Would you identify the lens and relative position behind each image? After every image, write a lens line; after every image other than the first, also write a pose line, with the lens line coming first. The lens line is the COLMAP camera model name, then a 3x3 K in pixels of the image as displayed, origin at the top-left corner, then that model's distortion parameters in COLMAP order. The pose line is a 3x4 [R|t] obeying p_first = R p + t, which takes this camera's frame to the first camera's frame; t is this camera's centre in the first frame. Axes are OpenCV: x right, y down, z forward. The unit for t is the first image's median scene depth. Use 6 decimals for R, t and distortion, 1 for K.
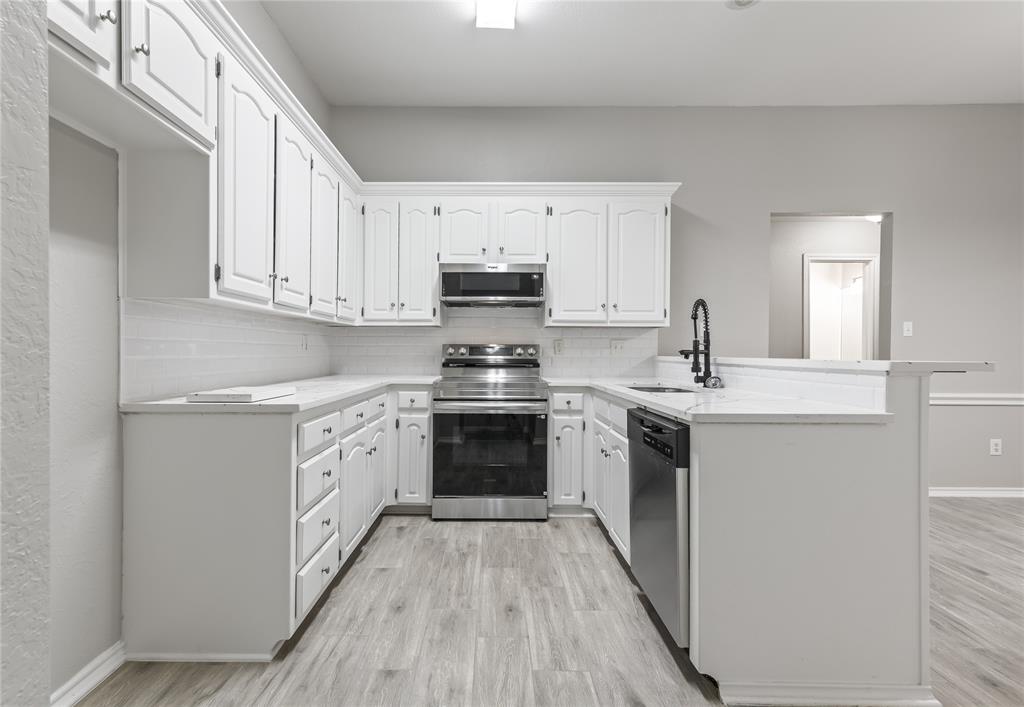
lens RADIAL K [[481.4, 0, 509.2], [0, 481.4, 357.0], [0, 0, 1]] dist [0.020776, -0.000329]
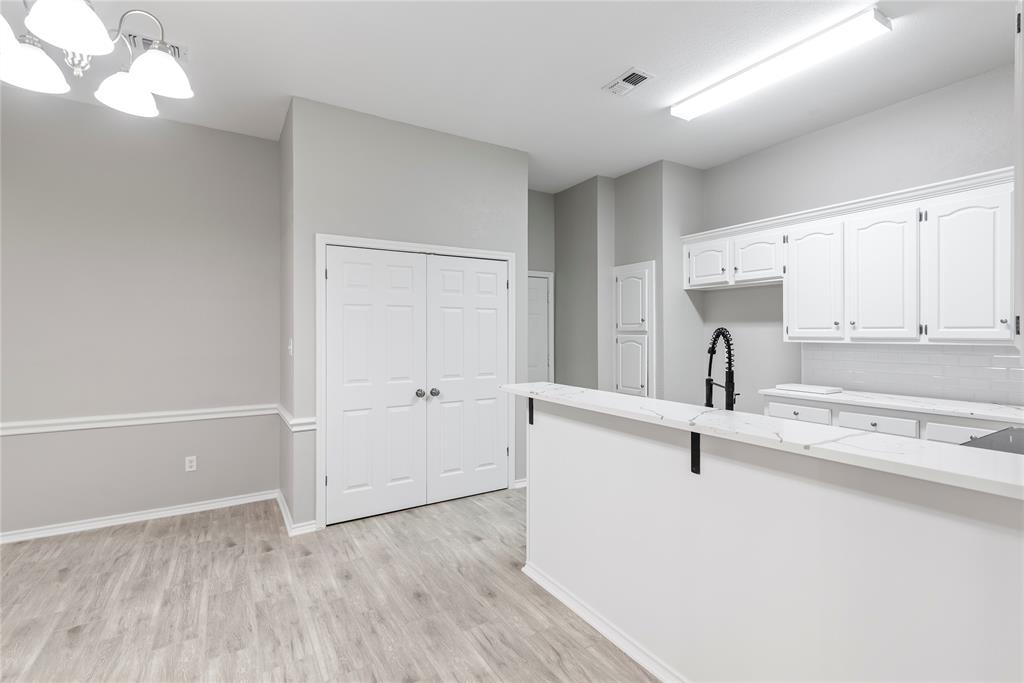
lens RADIAL K [[465.9, 0, 511.8], [0, 465.9, 332.7], [0, 0, 1]] dist [0.016190, -0.001654]
pose [[-0.851550, -0.000273, -0.524273, 1.413654], [-0.003941, 0.999975, 0.005880, -0.150393], [0.524258, 0.007073, -0.851530, 1.918249]]
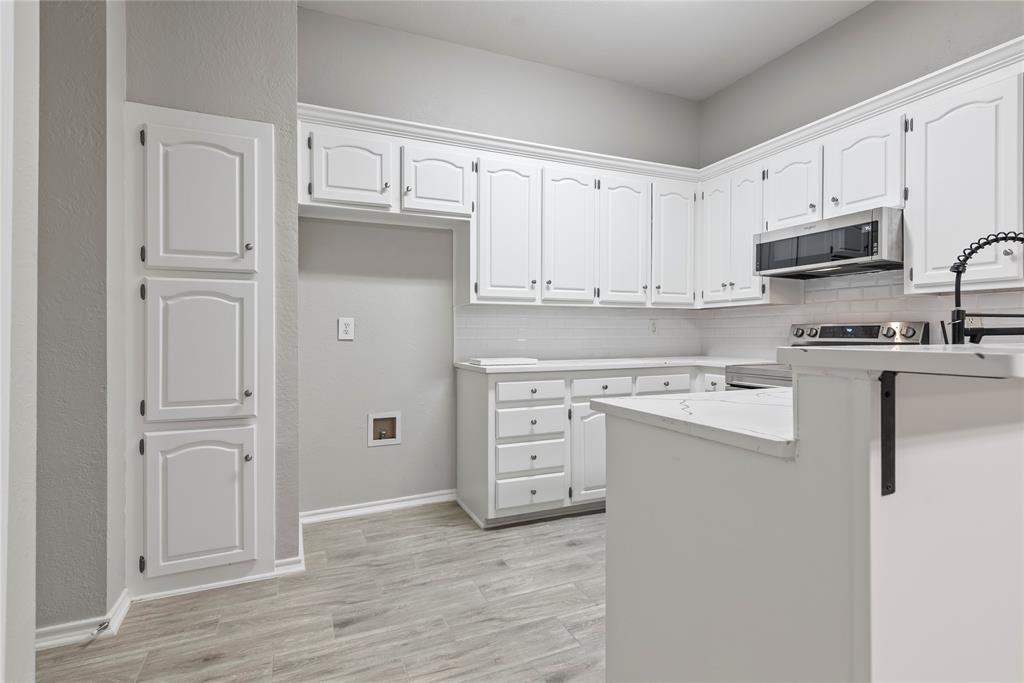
lens RADIAL K [[492.9, 0, 511.5], [0, 492.9, 335.1], [0, 0, 1]] dist [0.005335, 0.001063]
pose [[0.406634, -0.003545, -0.913584, 0.894869], [-0.004713, 0.999971, -0.005977, 0.000277], [0.913579, 0.006736, 0.406605, 0.370889]]
